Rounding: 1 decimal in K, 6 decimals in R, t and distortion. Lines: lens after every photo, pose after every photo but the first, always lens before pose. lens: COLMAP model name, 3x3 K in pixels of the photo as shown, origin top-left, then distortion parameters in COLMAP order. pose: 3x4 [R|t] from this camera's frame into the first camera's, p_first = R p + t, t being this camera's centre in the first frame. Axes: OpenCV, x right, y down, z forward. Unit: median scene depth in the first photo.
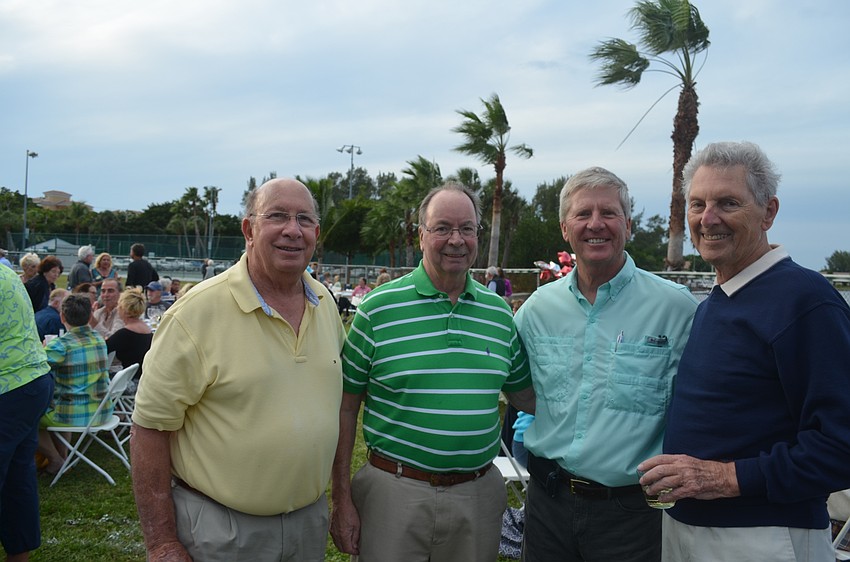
lens RADIAL K [[627.1, 0, 425.0], [0, 627.1, 281.0], [0, 0, 1]] dist [0.004486, -0.000089]
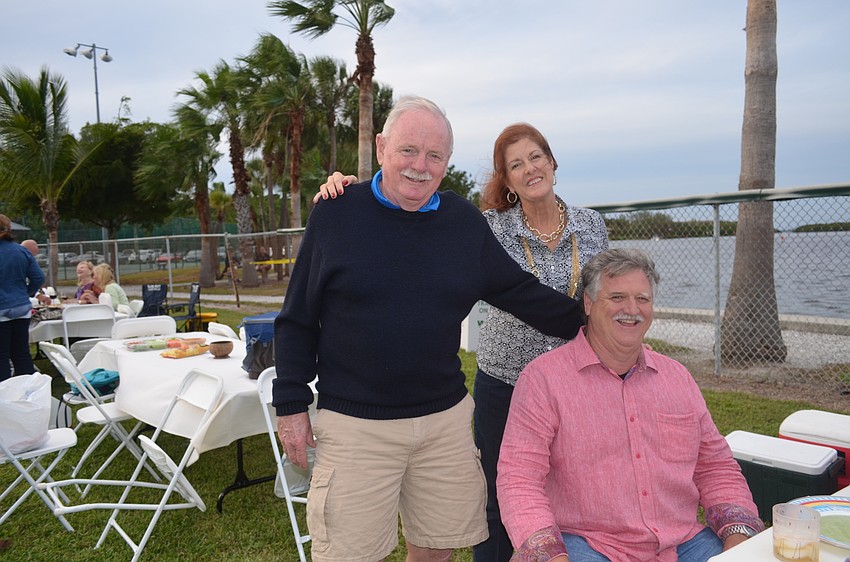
lens RADIAL K [[627.1, 0, 425.0], [0, 627.1, 281.0], [0, 0, 1]] dist [0.004486, -0.000089]
pose [[0.933266, -0.091625, 0.347304, -0.047835], [0.070514, 0.994838, 0.072971, -0.008973], [-0.352198, -0.043612, 0.934909, 0.303432]]
